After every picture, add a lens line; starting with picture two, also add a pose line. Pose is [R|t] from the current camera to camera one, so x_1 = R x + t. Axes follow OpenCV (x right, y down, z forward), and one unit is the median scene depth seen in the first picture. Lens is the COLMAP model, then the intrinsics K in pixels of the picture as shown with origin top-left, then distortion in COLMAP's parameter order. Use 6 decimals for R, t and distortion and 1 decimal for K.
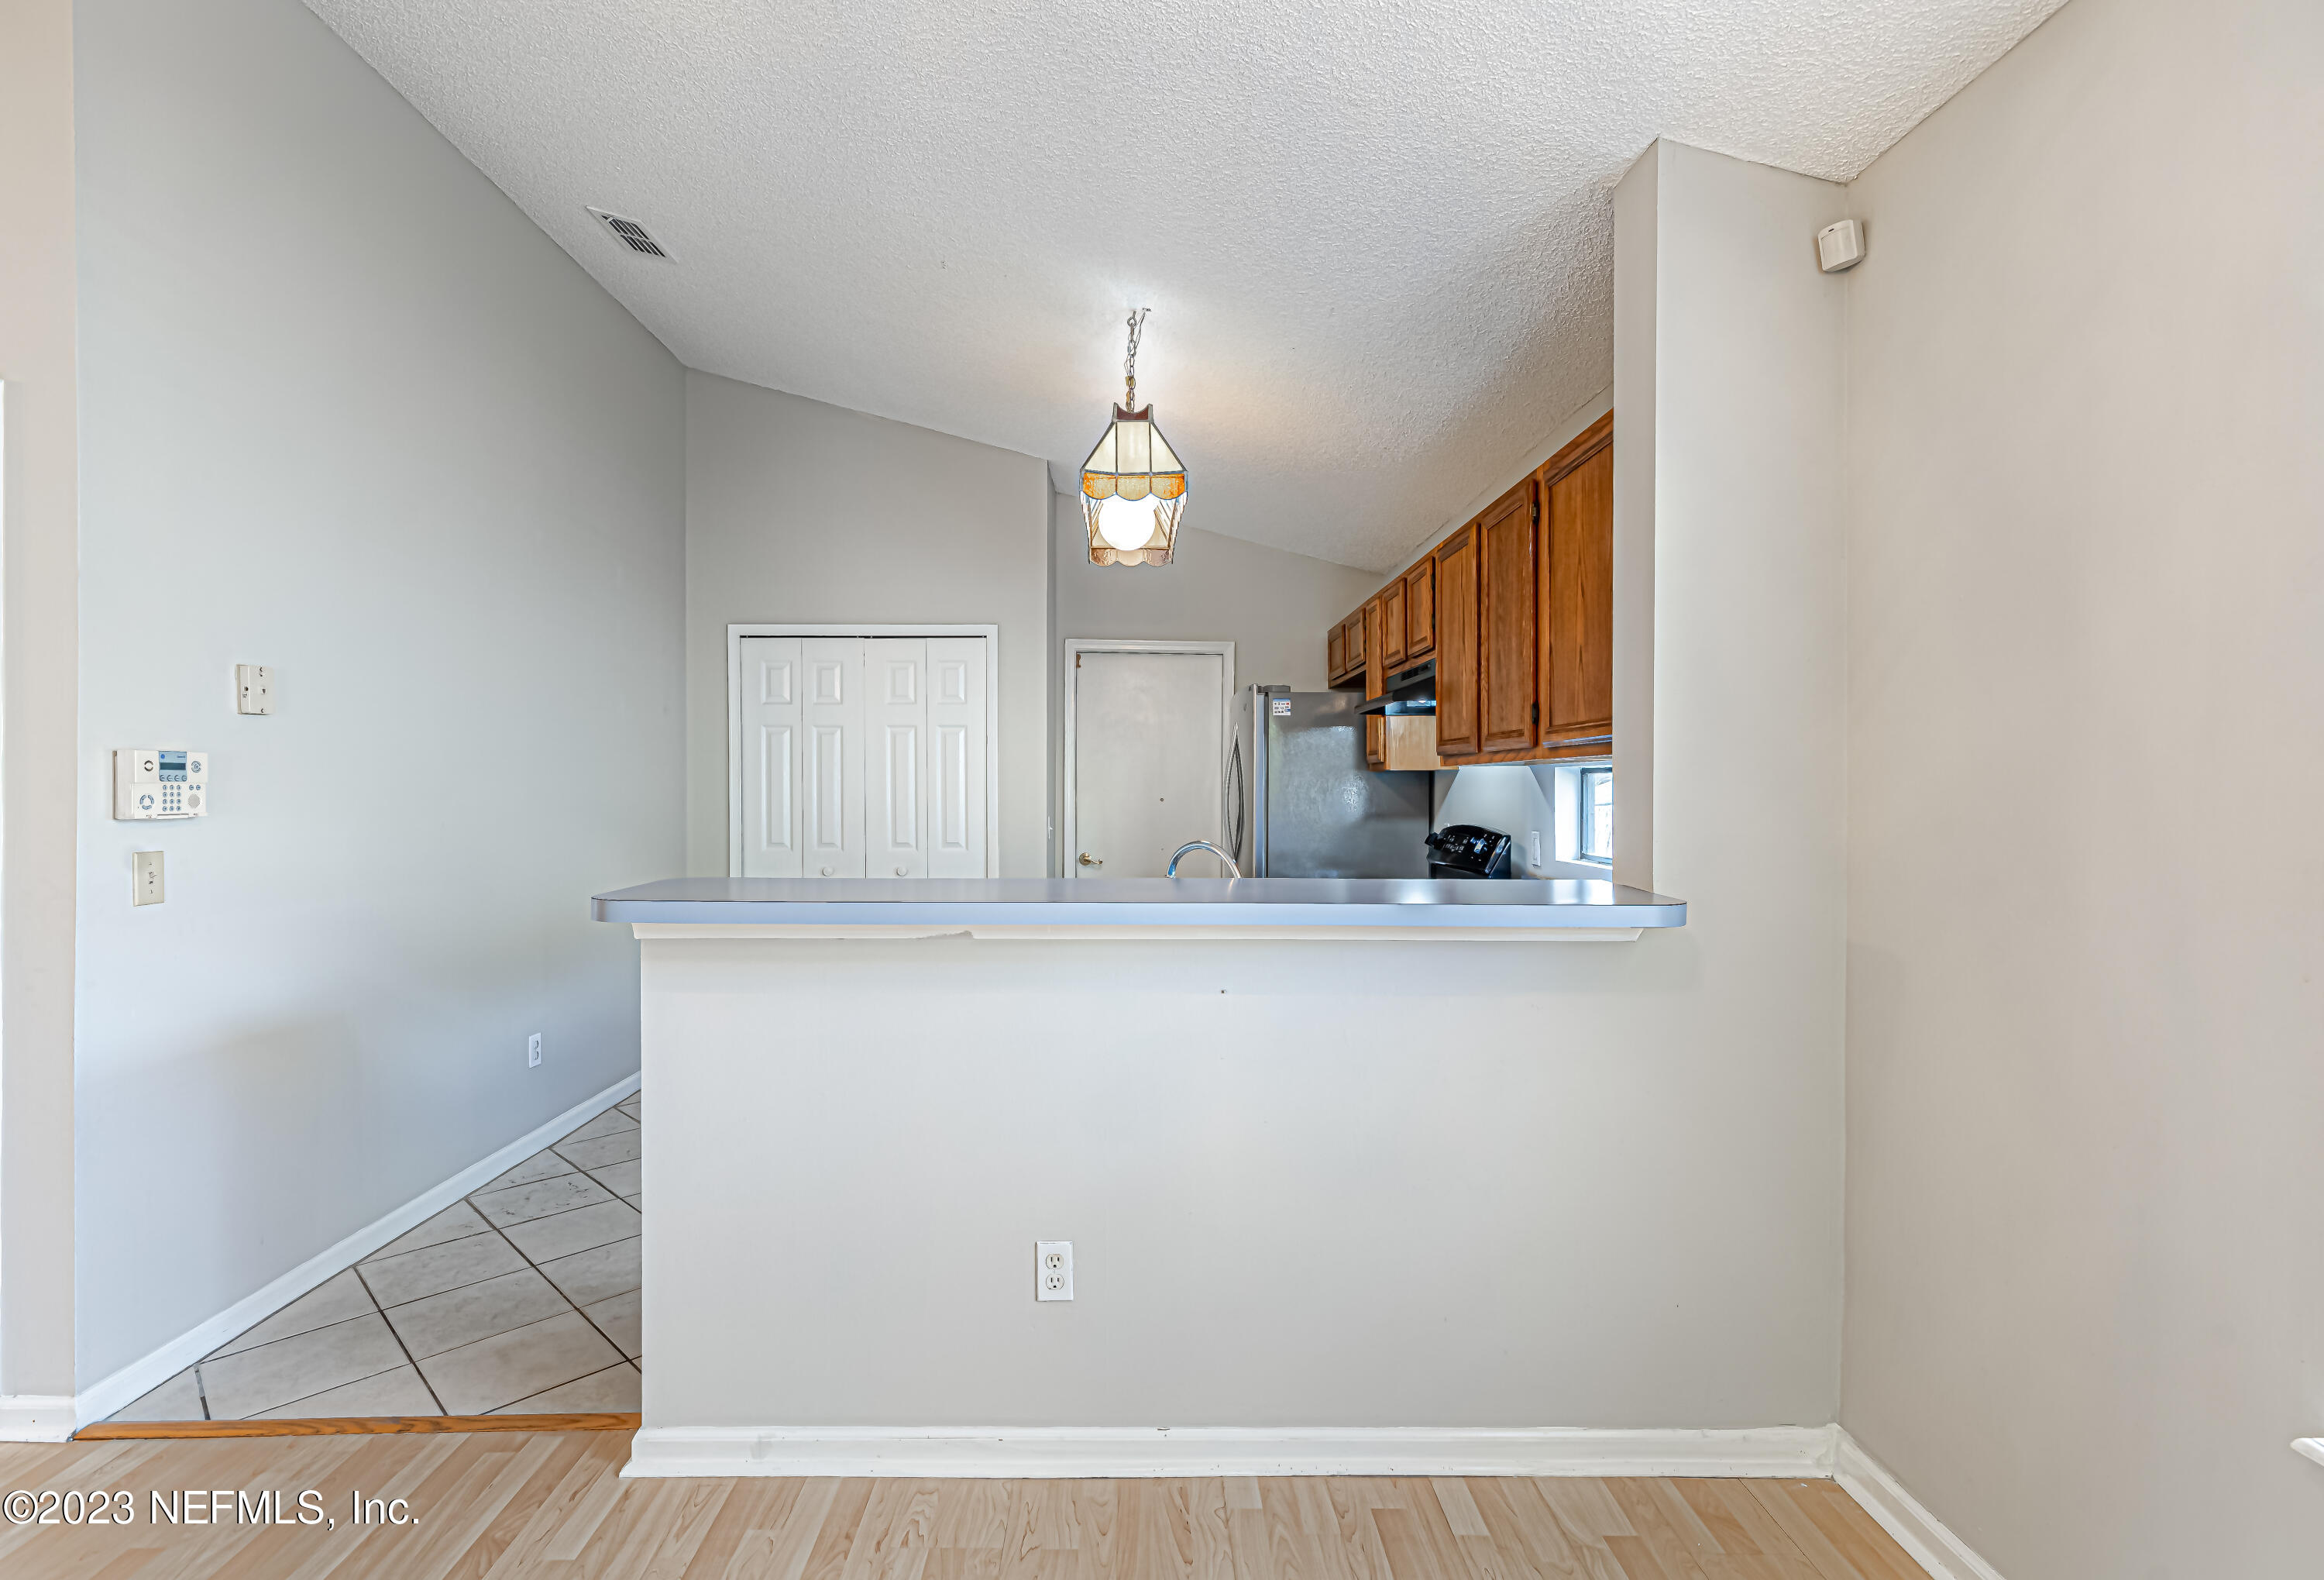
lens RADIAL K [[1061.6, 0, 1134.7], [0, 1061.6, 800.0], [0, 0, 1]] dist [-0.001748, -0.000176]
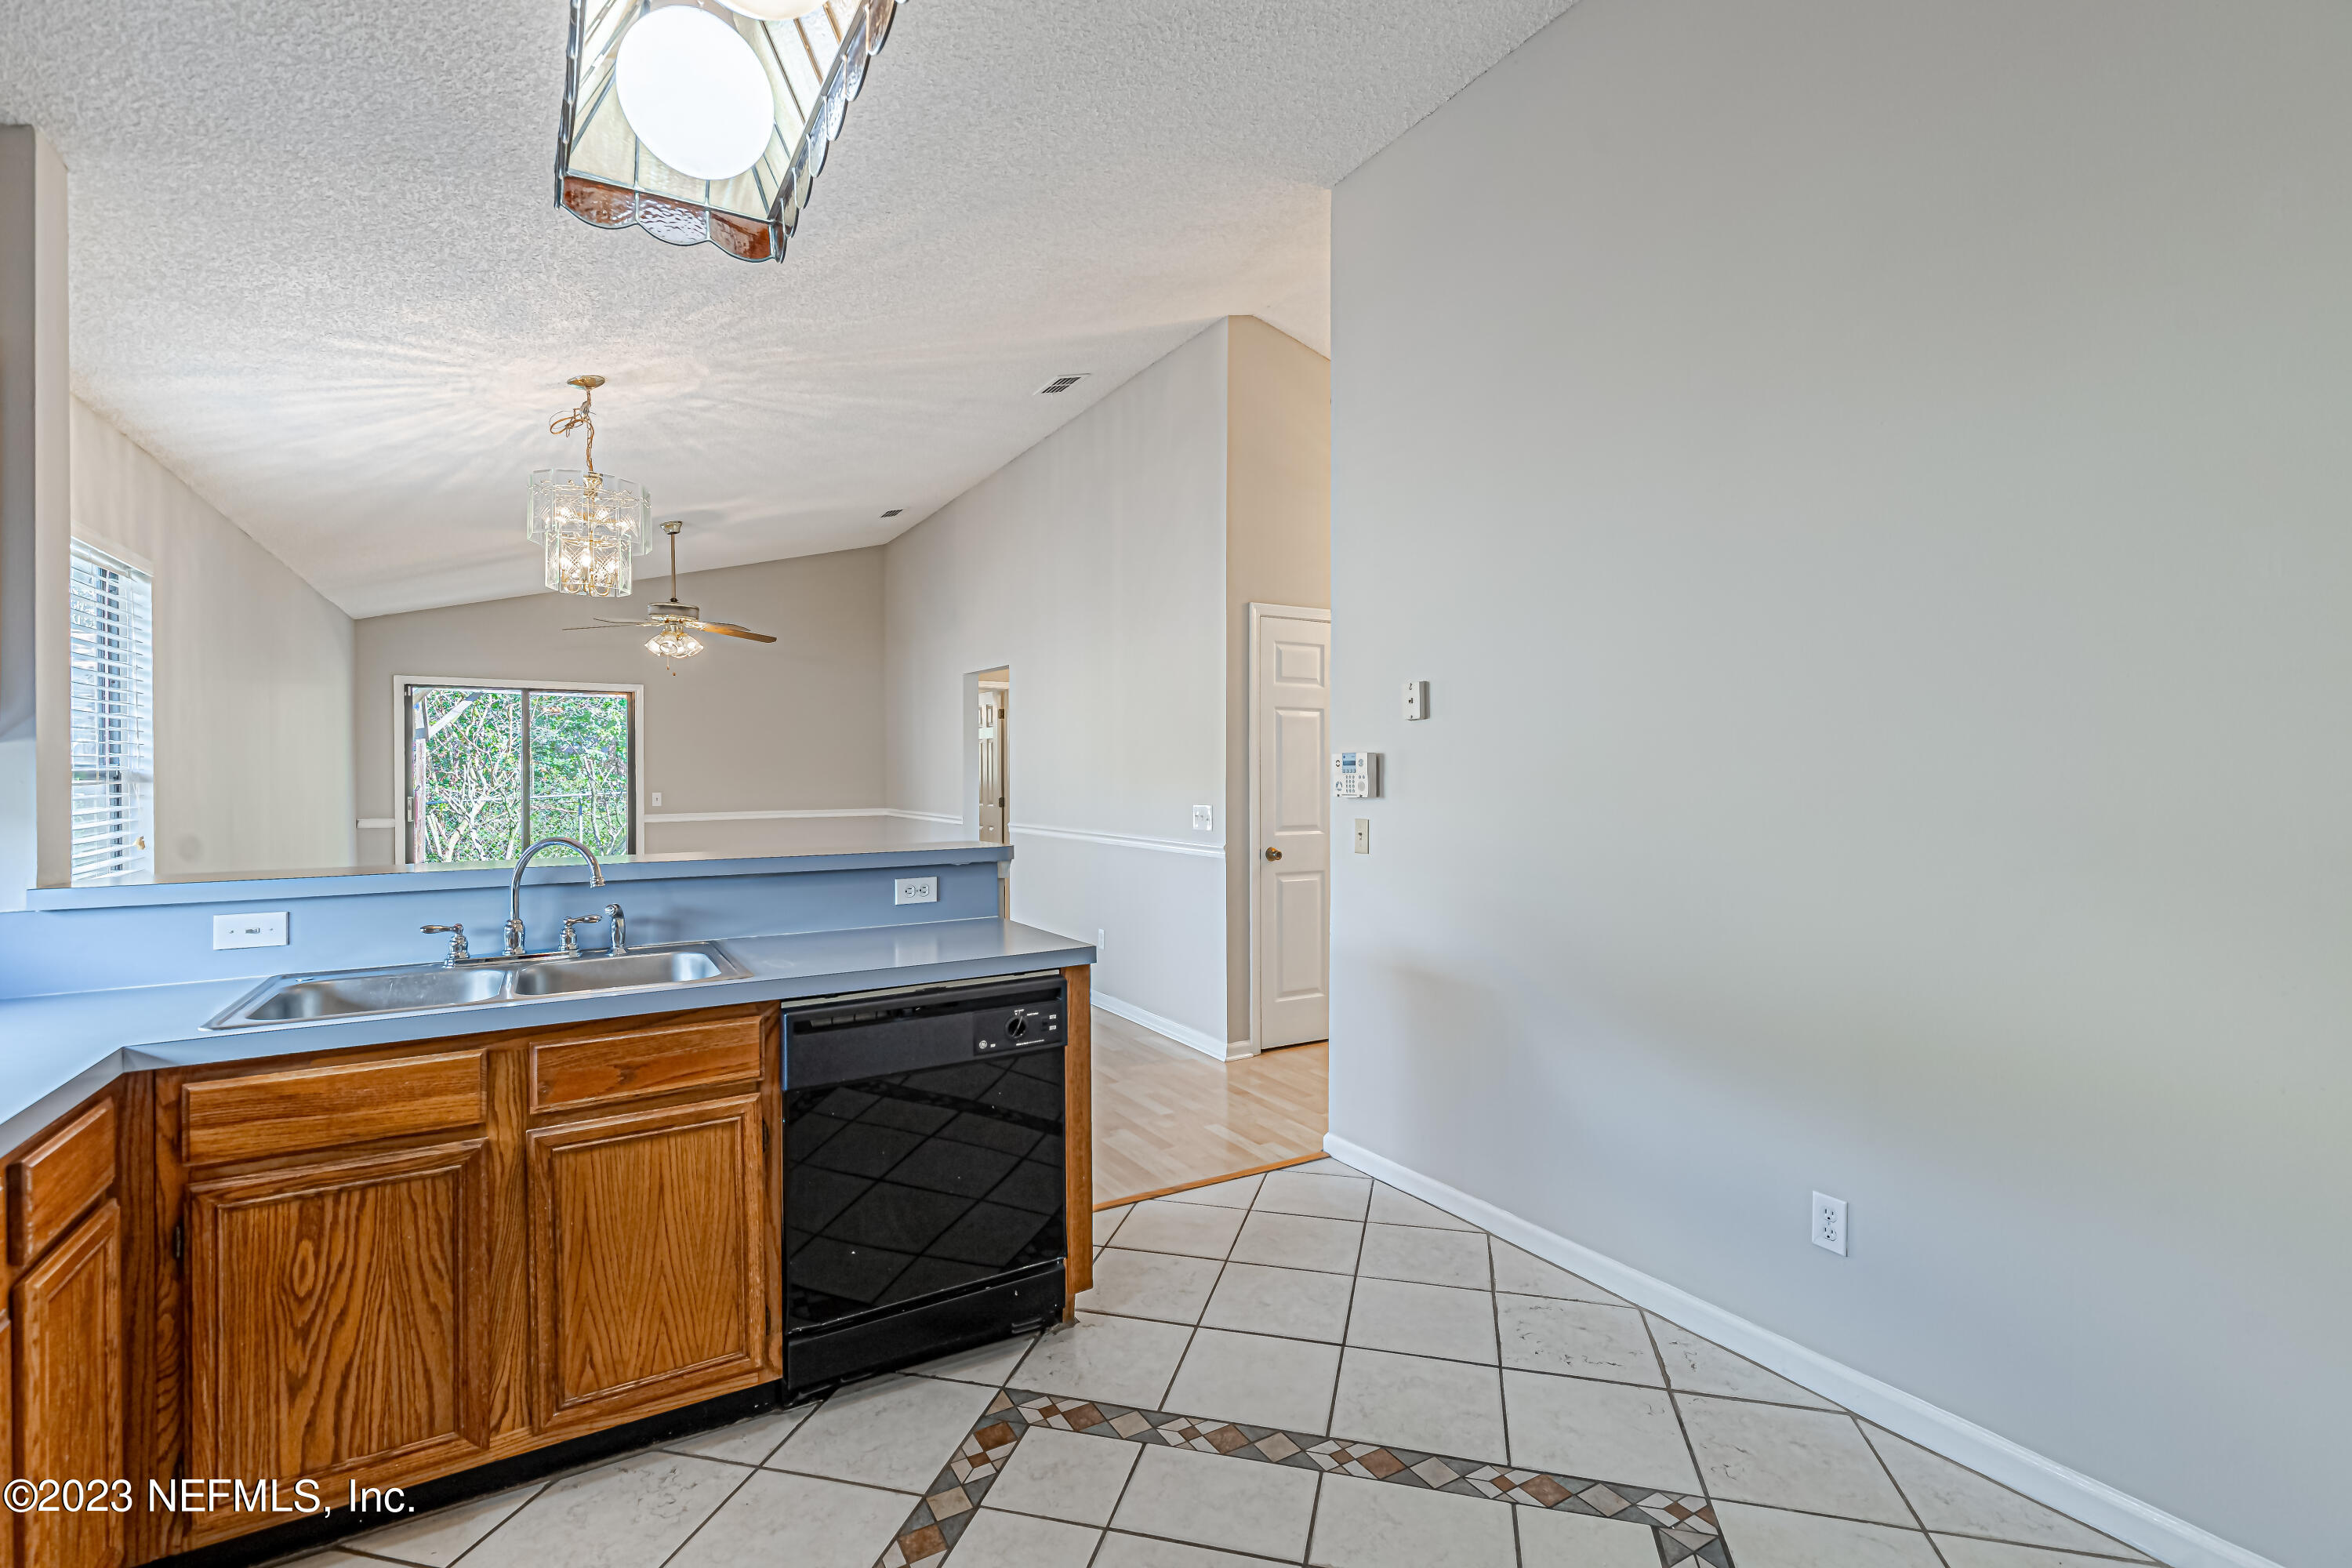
lens RADIAL K [[1062.0, 0, 1188.8], [0, 1062.0, 782.9], [0, 0, 1]] dist [0.013849, -0.003972]
pose [[-0.857819, 0.005897, -0.513918, 0.043782], [-0.004088, 0.999824, 0.018298, -0.018478], [0.513935, 0.017797, -0.857644, 1.331450]]
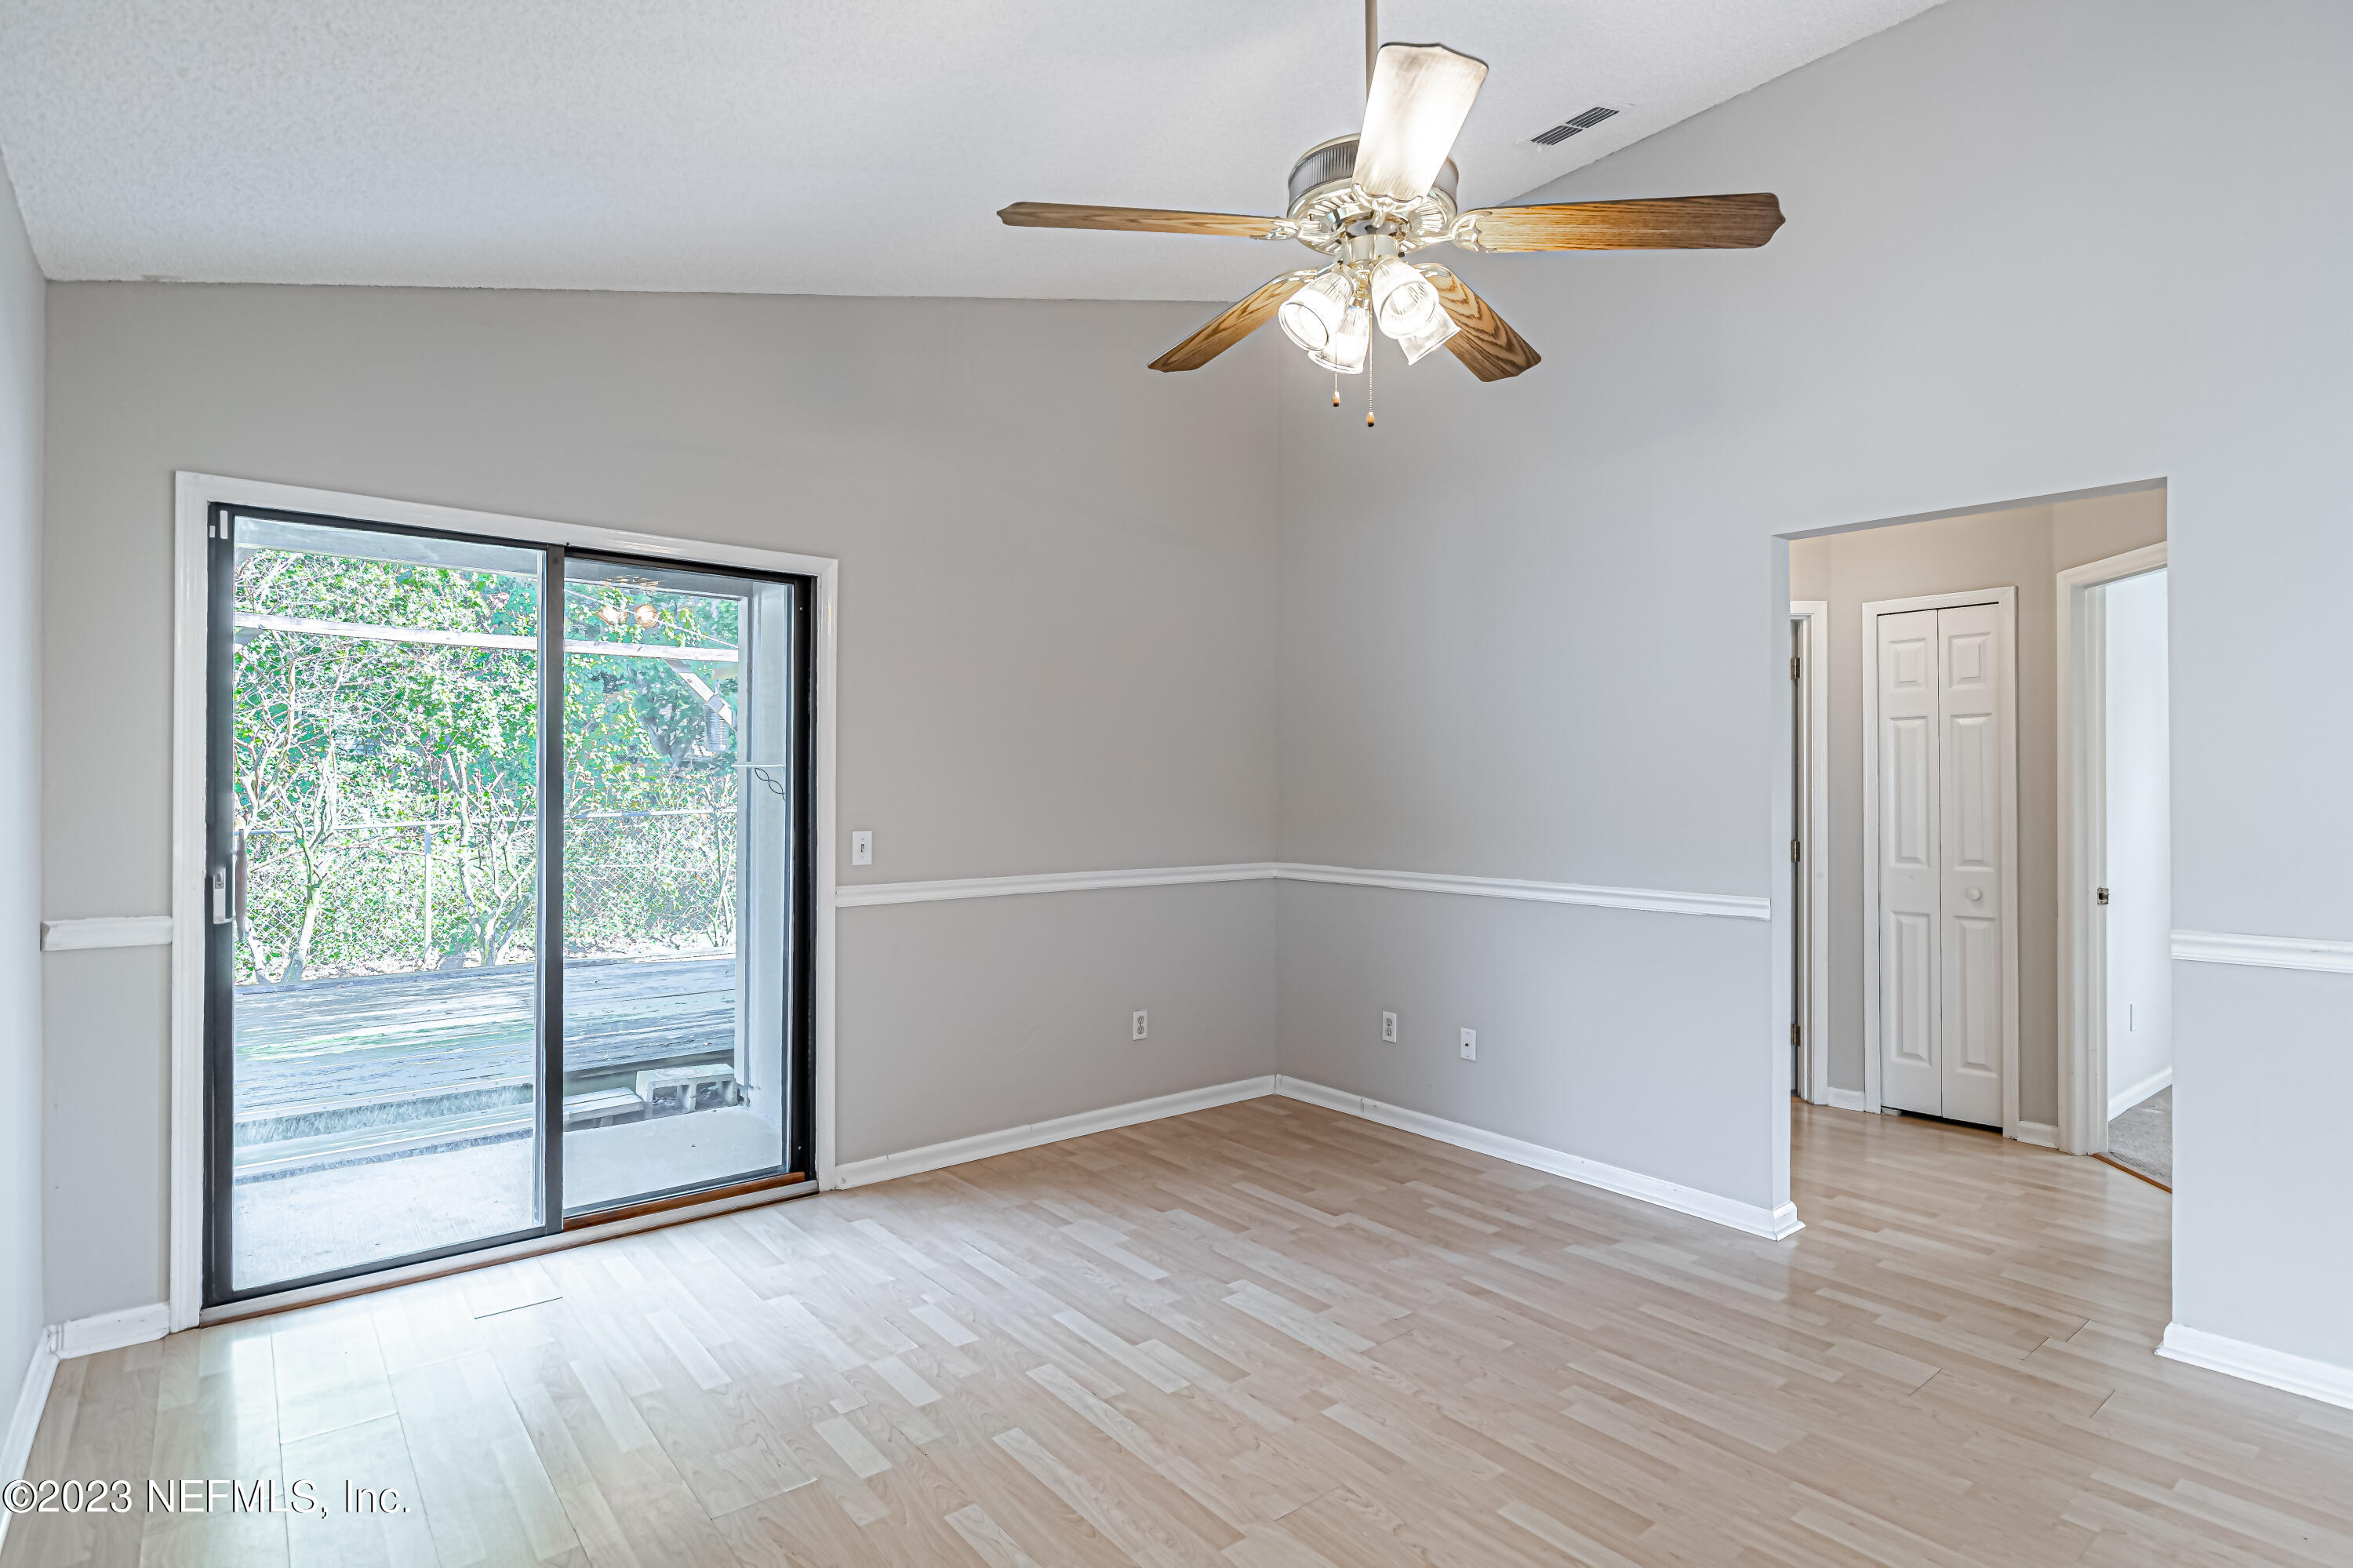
lens RADIAL K [[1193.6, 0, 1174.6], [0, 1193.6, 781.7], [0, 0, 1]] dist [0.002127, -0.000836]
pose [[-0.779085, -0.008509, -0.626860, 0.279560], [-0.011732, 0.999931, 0.001008, 0.001990], [0.626808, 0.008139, -0.779131, -0.260436]]
